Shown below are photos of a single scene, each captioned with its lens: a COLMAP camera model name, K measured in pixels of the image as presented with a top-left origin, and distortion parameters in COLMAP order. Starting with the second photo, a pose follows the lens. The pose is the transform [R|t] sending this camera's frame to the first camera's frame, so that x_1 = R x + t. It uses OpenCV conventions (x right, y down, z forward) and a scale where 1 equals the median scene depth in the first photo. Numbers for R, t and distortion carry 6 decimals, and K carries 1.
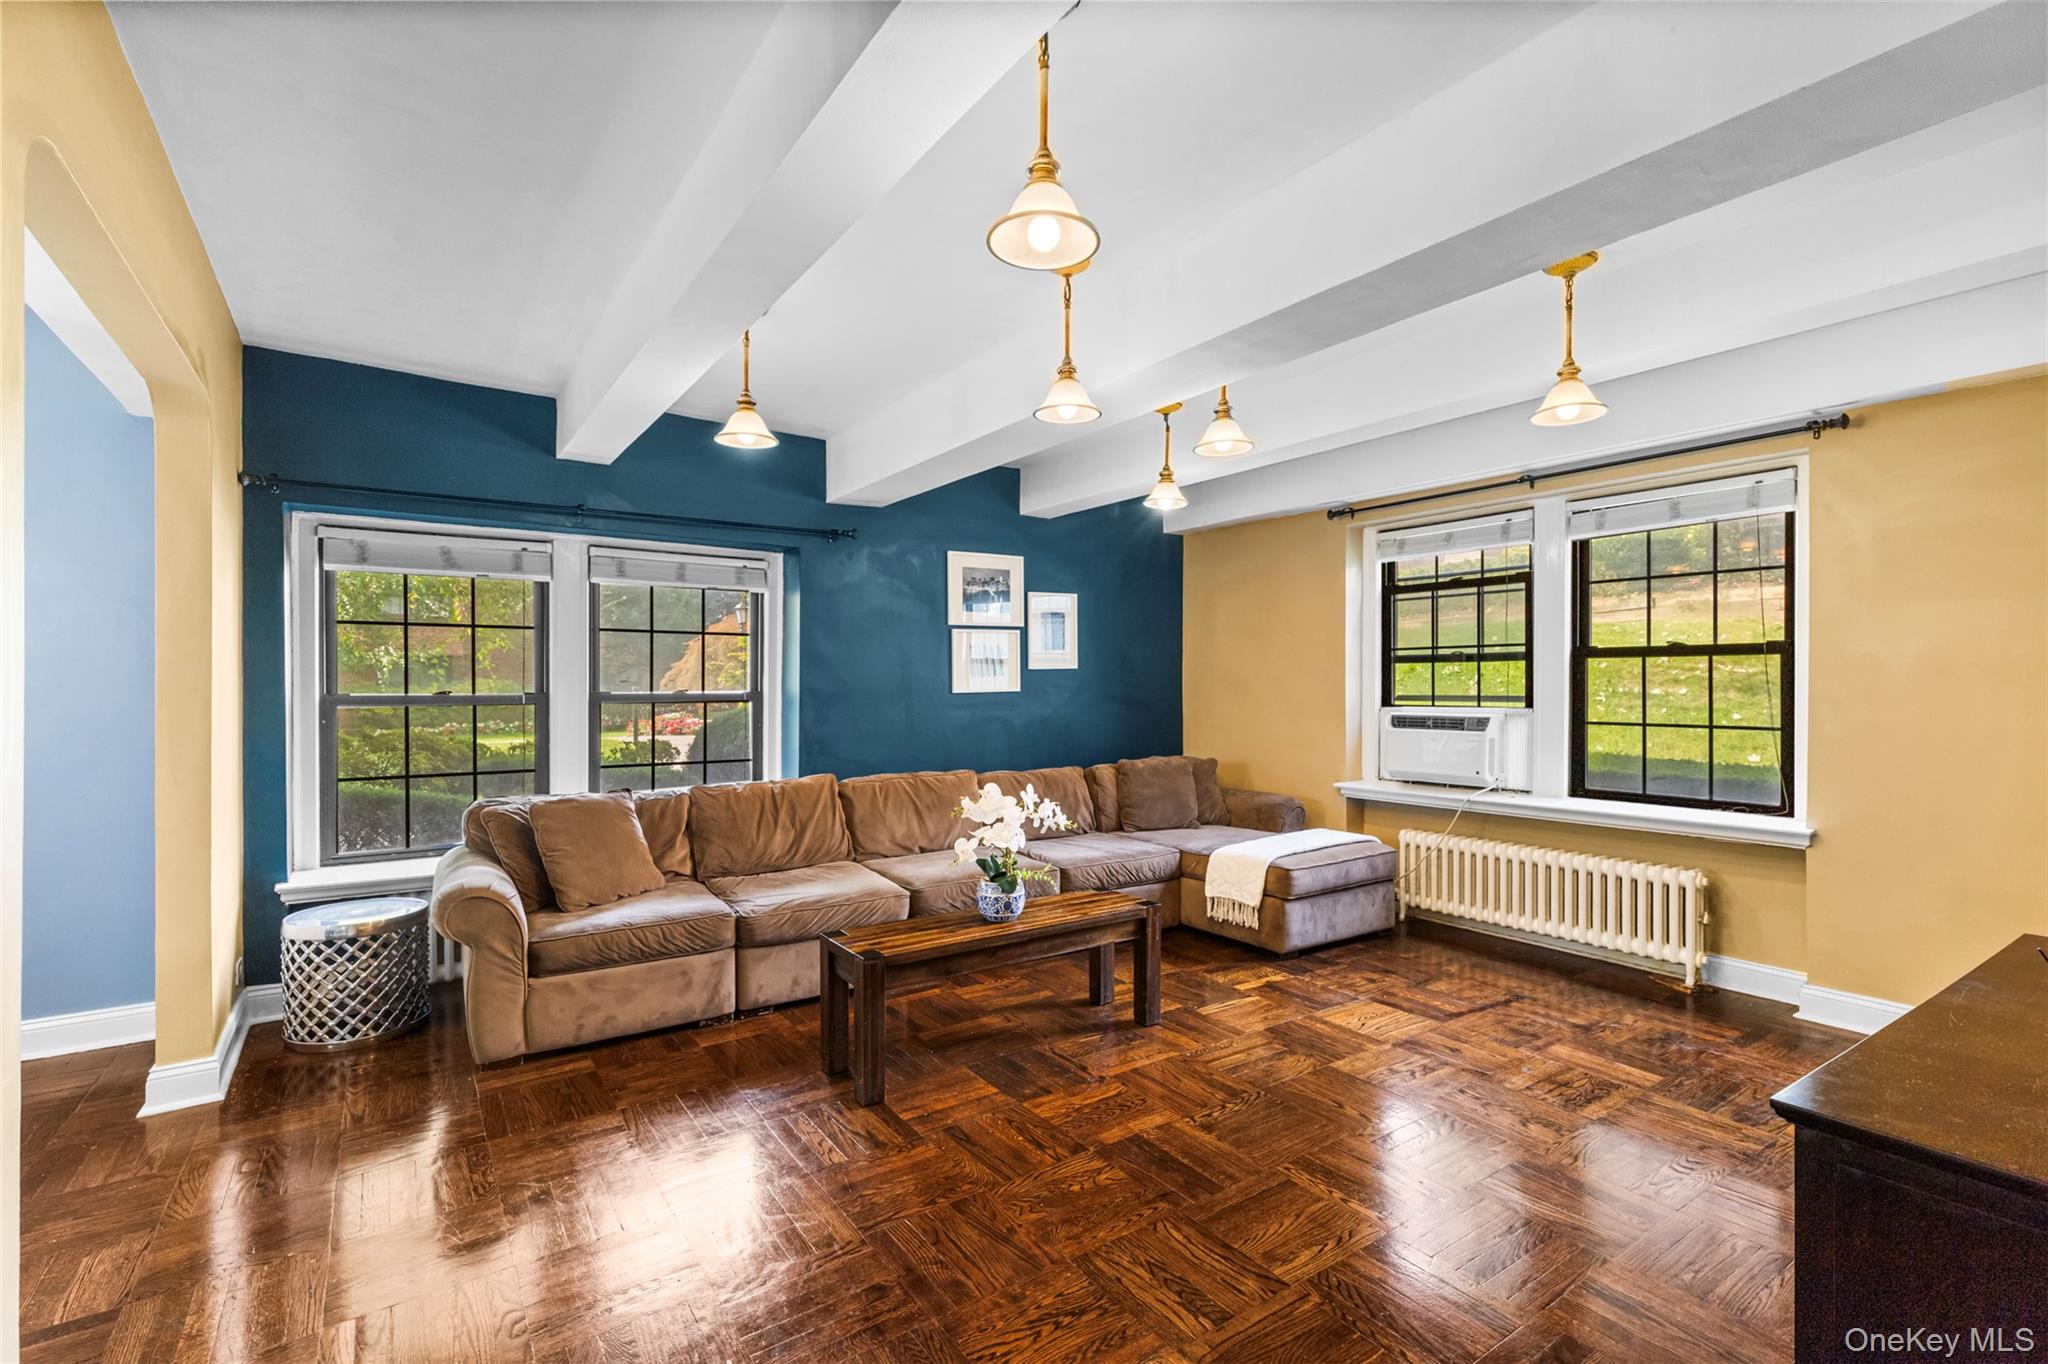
lens RADIAL K [[918.0, 0, 1024.0], [0, 918.0, 682.0], [0, 0, 1]] dist [0.012538, -0.000132]
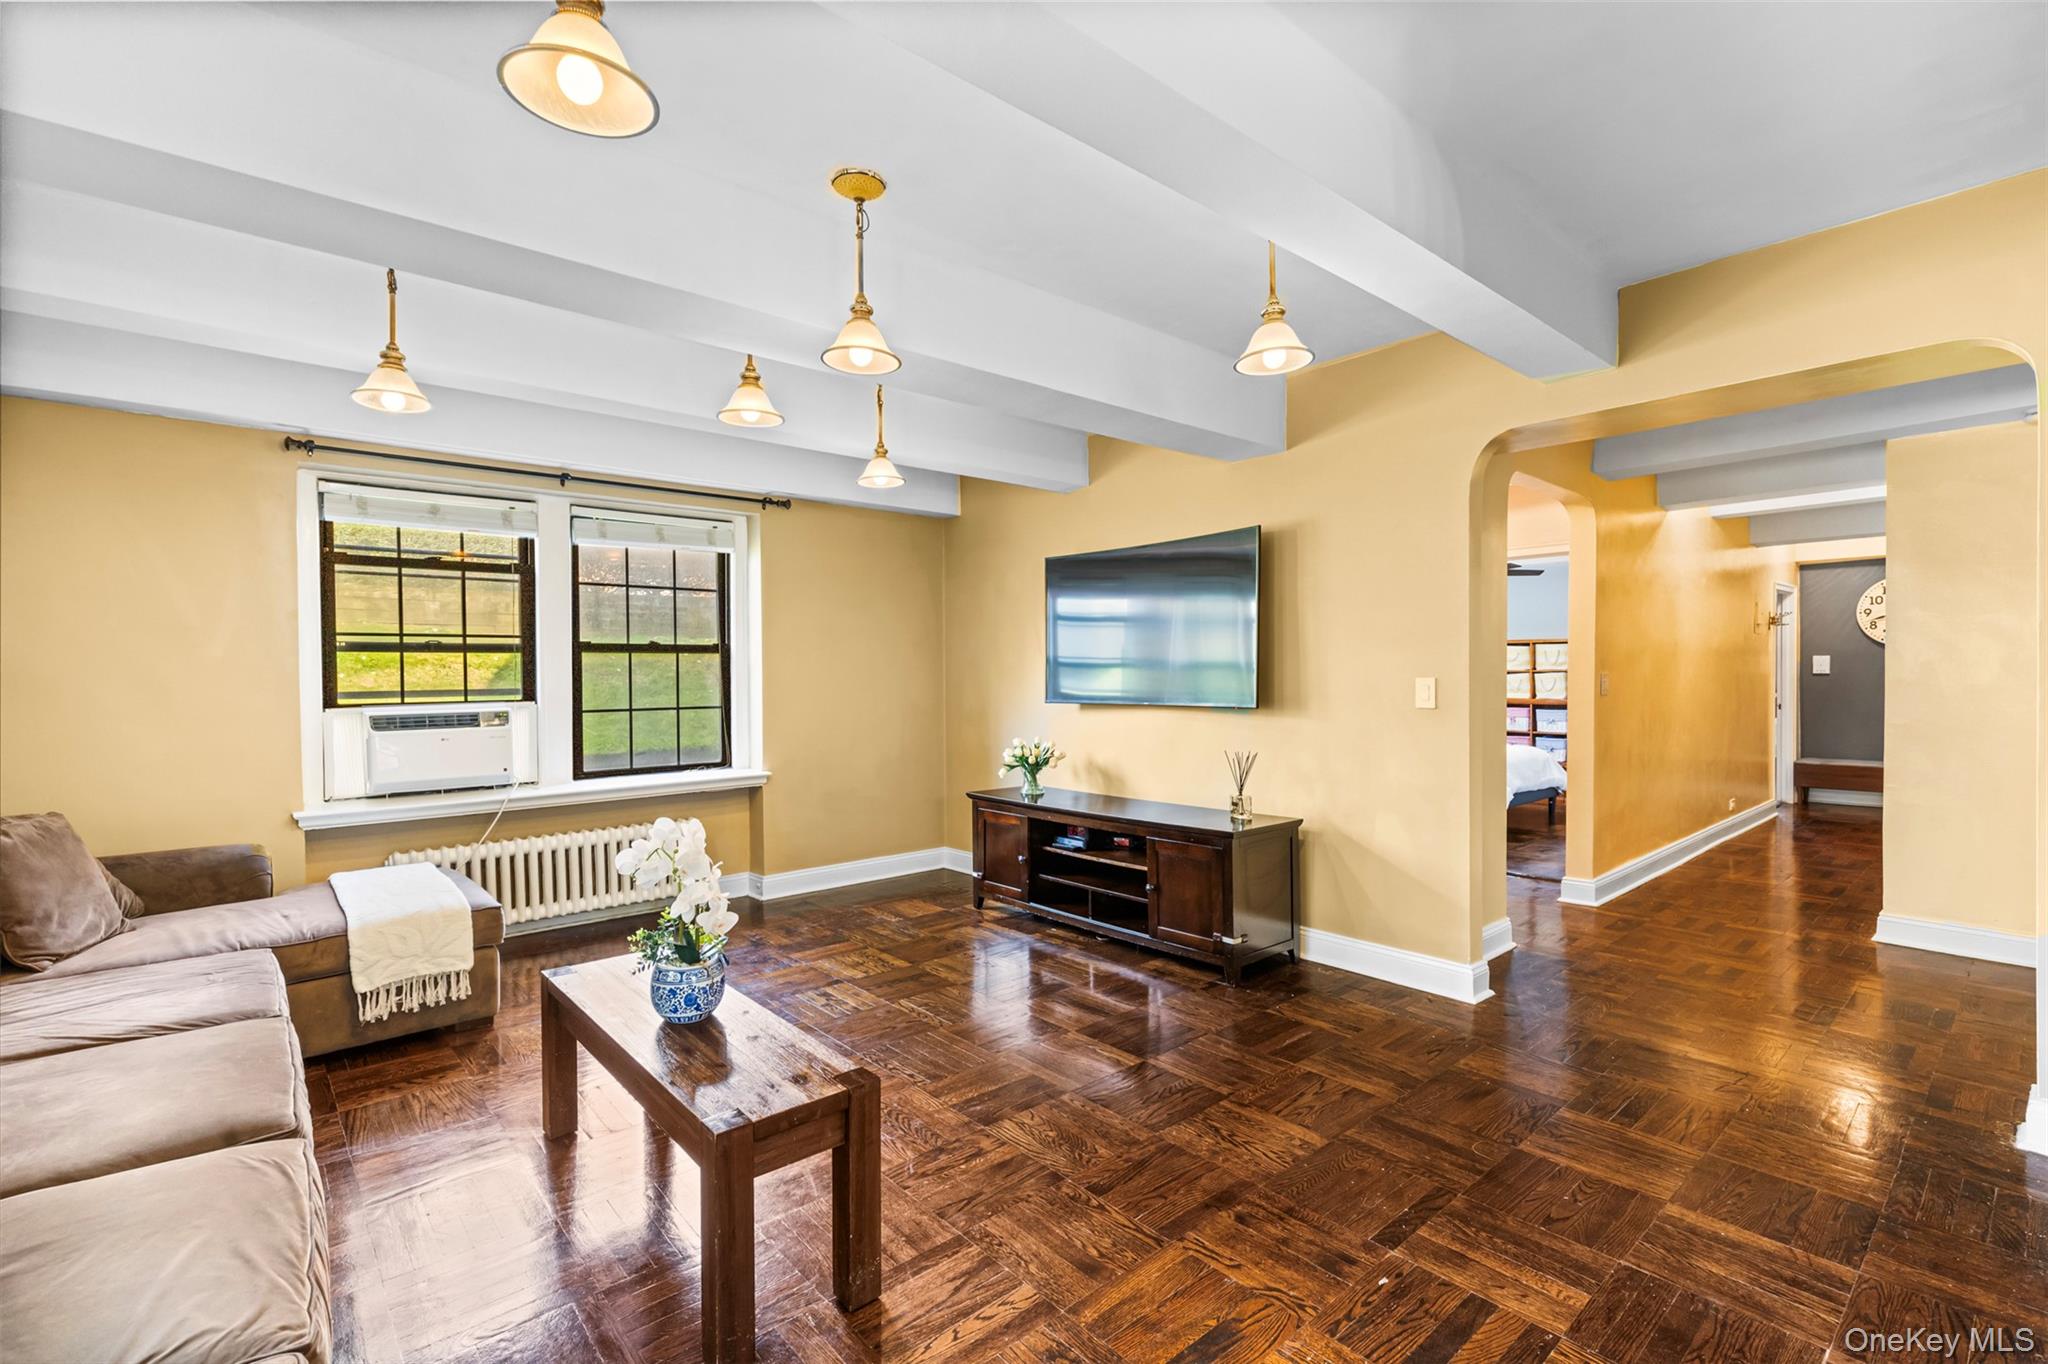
lens RADIAL K [[918.0, 0, 1024.0], [0, 918.0, 682.0], [0, 0, 1]] dist [0.012538, -0.000132]
pose [[-0.112654, -0.008619, 0.993597, -0.514021], [0.008302, 0.999919, 0.009615, 0.003338], [-0.993600, 0.009332, -0.112573, 0.582132]]
